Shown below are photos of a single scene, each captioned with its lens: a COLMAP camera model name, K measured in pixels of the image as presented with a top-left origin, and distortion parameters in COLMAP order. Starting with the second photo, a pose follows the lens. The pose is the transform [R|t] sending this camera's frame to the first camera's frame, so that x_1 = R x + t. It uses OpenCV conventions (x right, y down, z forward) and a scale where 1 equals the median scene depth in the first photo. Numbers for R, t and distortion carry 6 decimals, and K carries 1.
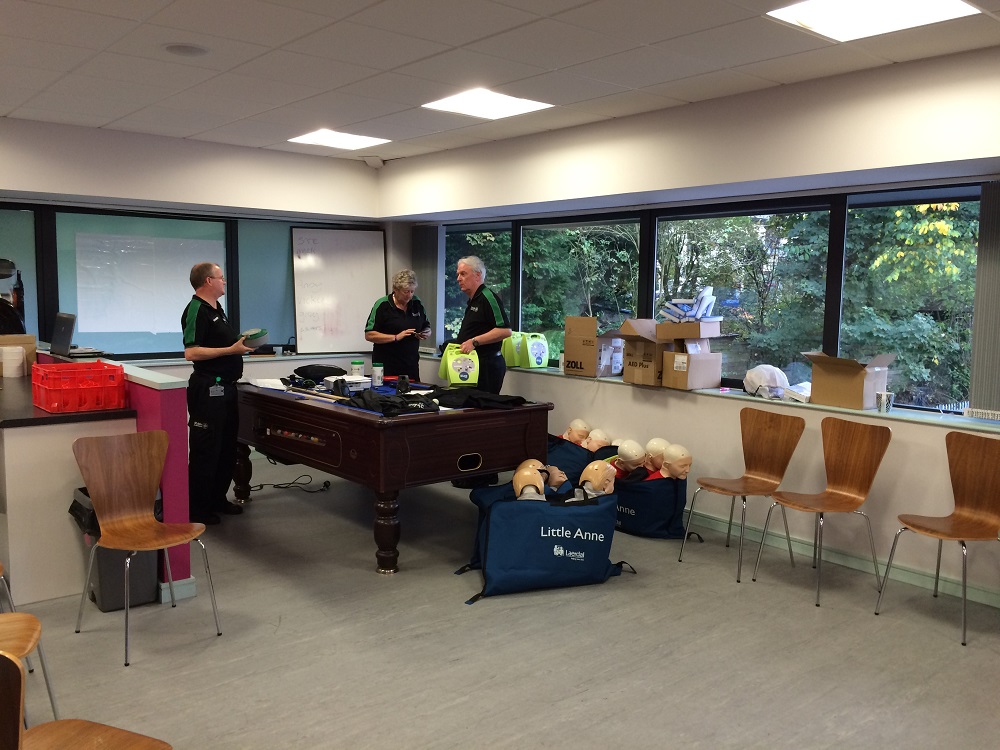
lens RADIAL K [[860.7, 0, 500.2], [0, 860.7, 368.6], [0, 0, 1]] dist [0.092180, -0.124880]
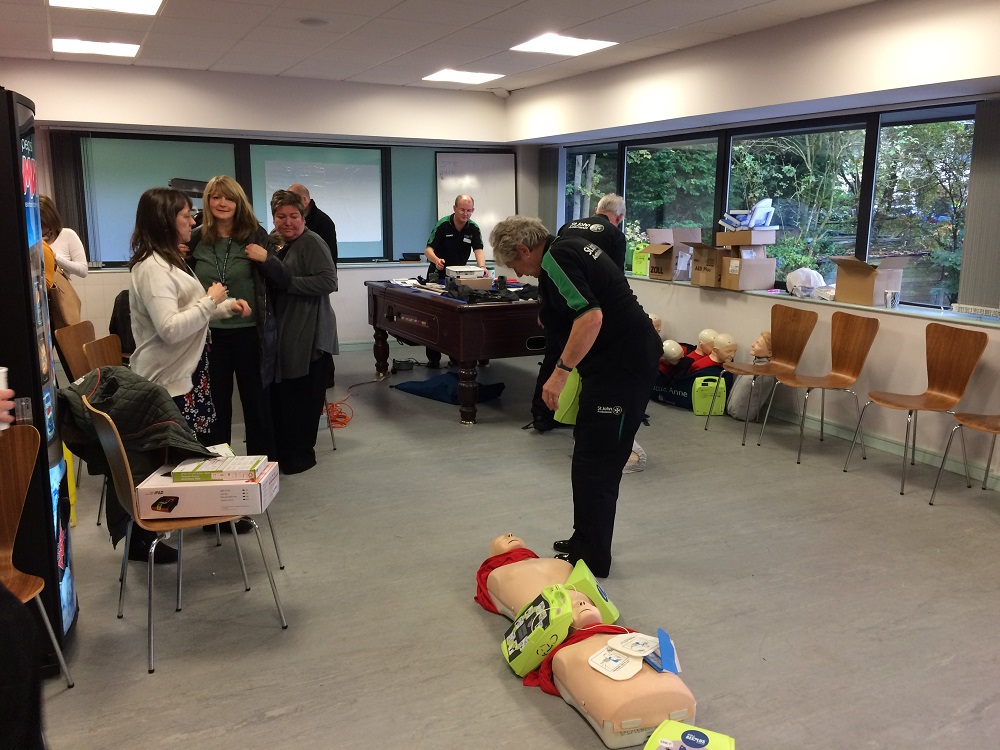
lens RADIAL K [[860.7, 0, 500.2], [0, 860.7, 368.6], [0, 0, 1]] dist [0.092180, -0.124880]
pose [[0.971884, 0.037775, -0.232412, 0.178350], [-0.016594, 0.995582, 0.092423, 0.026521], [0.234876, -0.085968, 0.968216, -0.196431]]
